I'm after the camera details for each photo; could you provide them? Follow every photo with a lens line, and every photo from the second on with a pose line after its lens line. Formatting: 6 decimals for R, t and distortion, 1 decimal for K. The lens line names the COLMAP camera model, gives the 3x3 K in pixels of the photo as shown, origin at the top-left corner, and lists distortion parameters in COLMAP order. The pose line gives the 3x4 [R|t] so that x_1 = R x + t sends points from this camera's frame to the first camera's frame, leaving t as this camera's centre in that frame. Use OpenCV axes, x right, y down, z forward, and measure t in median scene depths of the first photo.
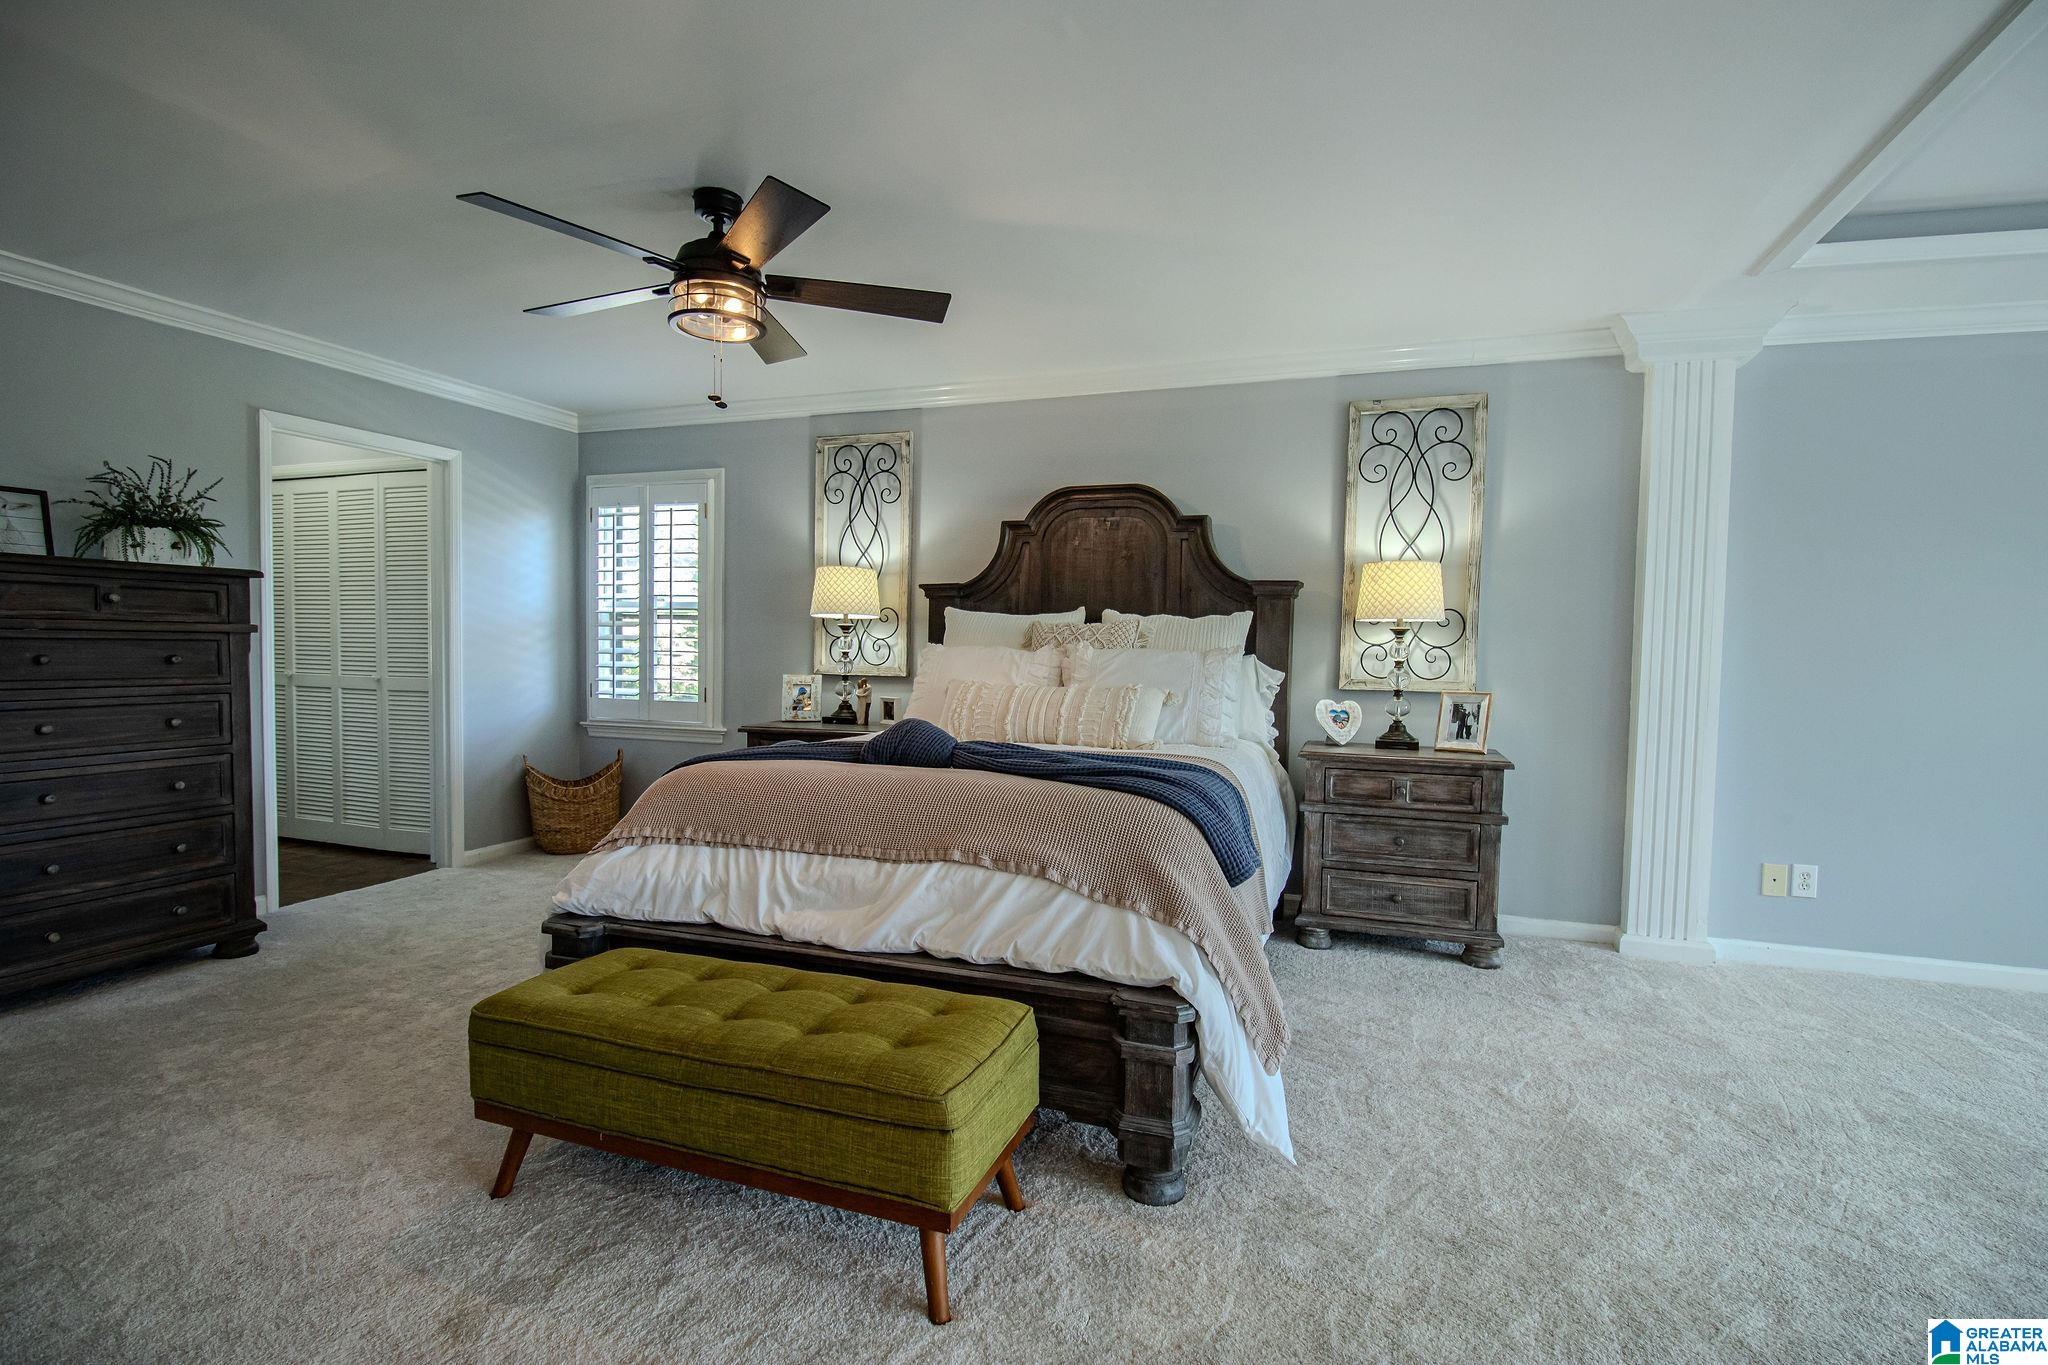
lens RADIAL K [[955.3, 0, 1024.0], [0, 955.3, 682.5], [0, 0, 1]] dist [-0.000679, -0.000198]
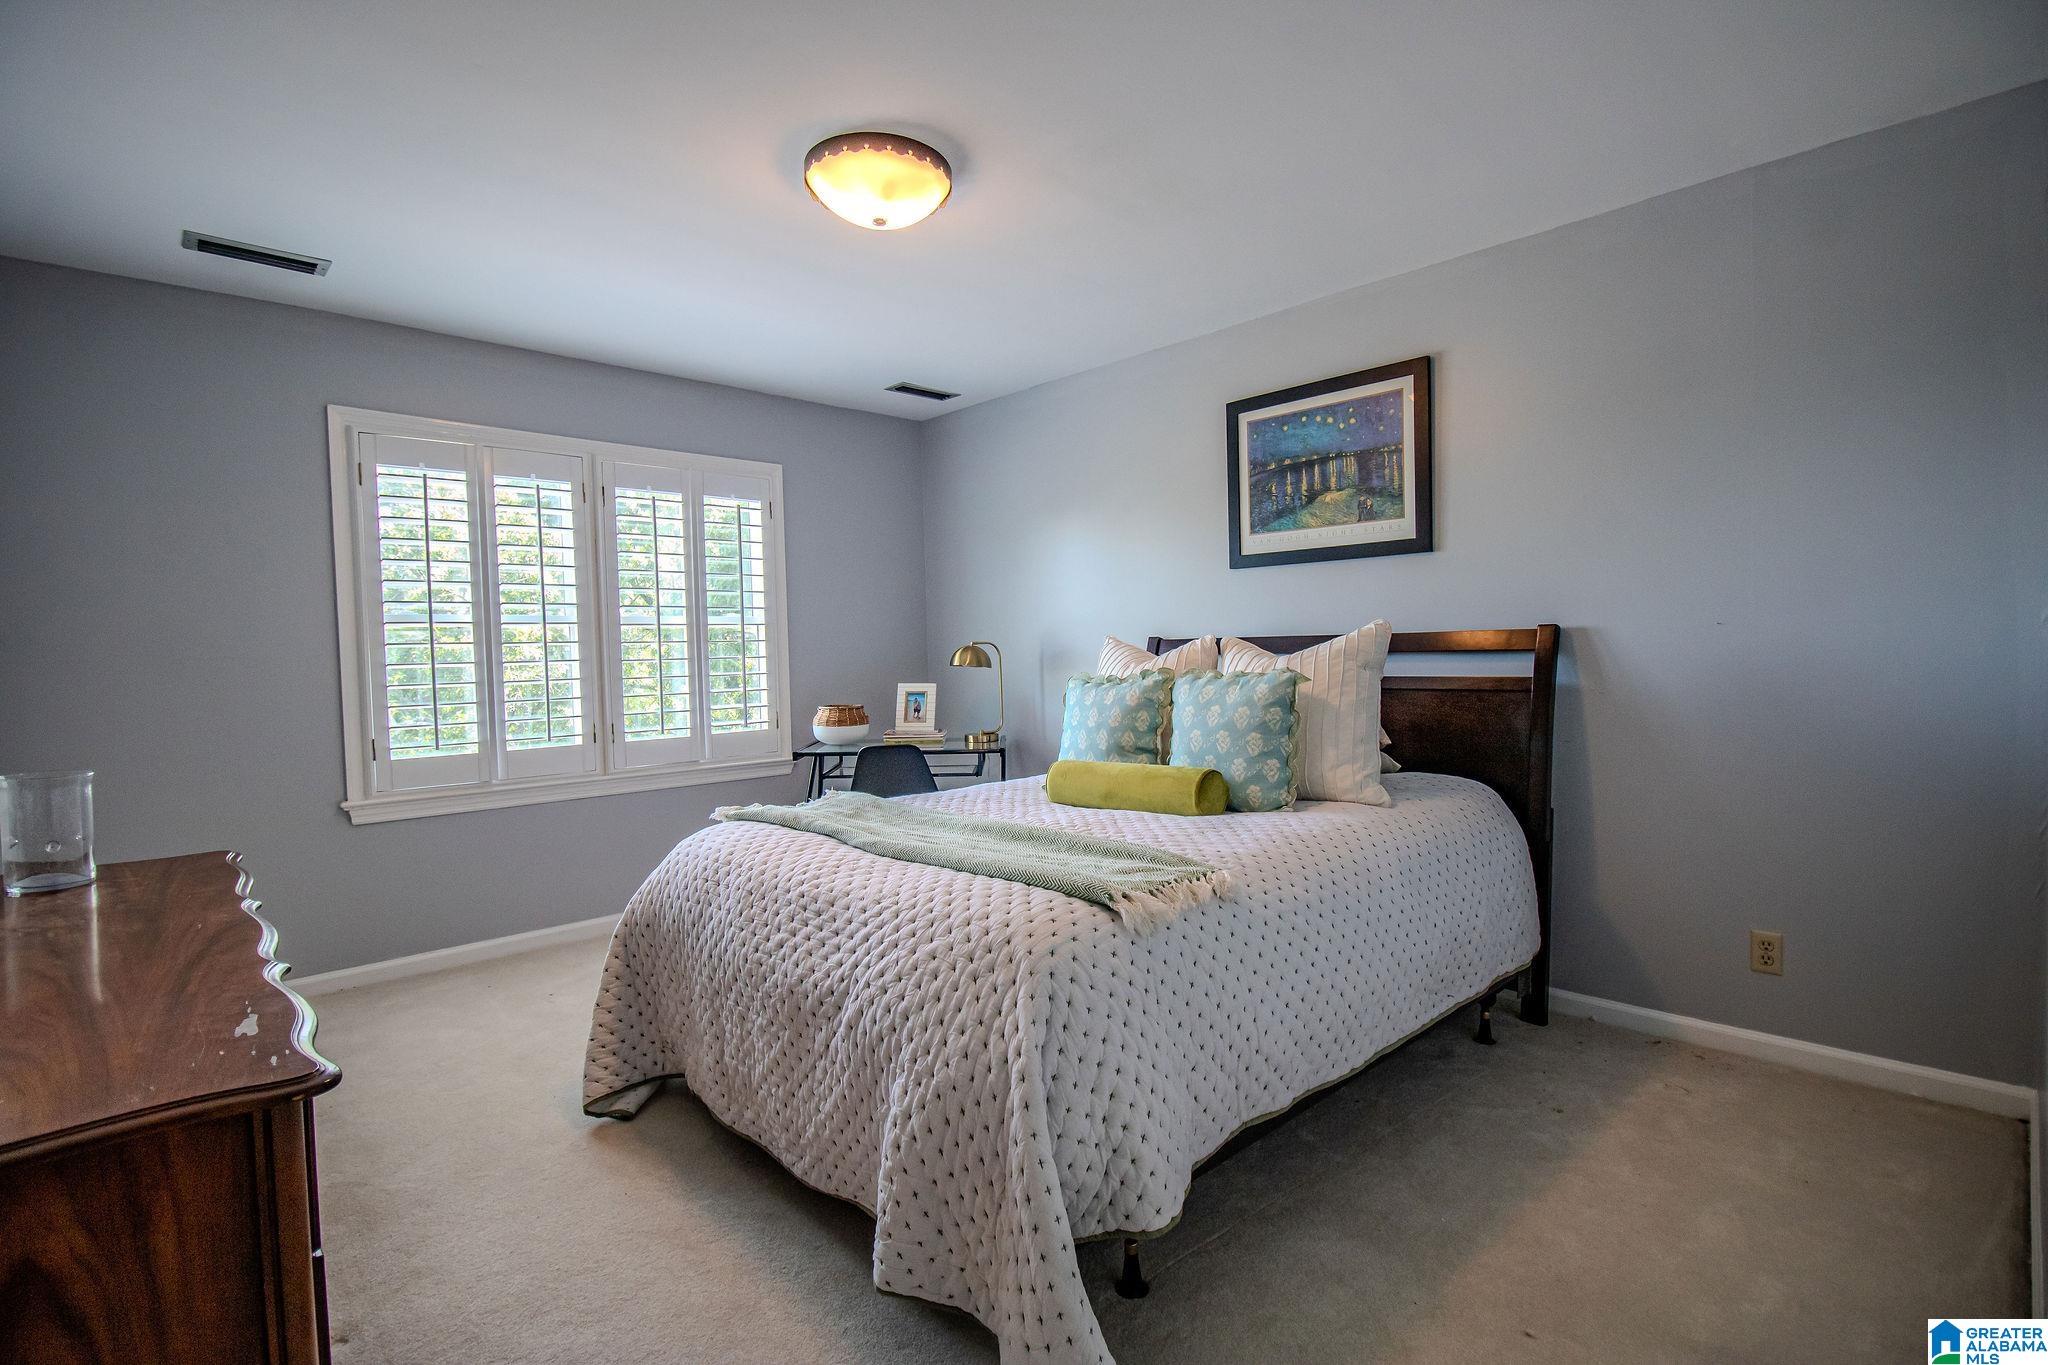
lens RADIAL K [[955.3, 0, 1024.0], [0, 955.3, 682.5], [0, 0, 1]] dist [-0.000679, -0.000198]
pose [[0.426267, -0.061886, 0.902478, -1.169737], [0.070013, 0.996922, 0.035293, -0.041443], [-0.901884, 0.048141, 0.429288, 0.476634]]
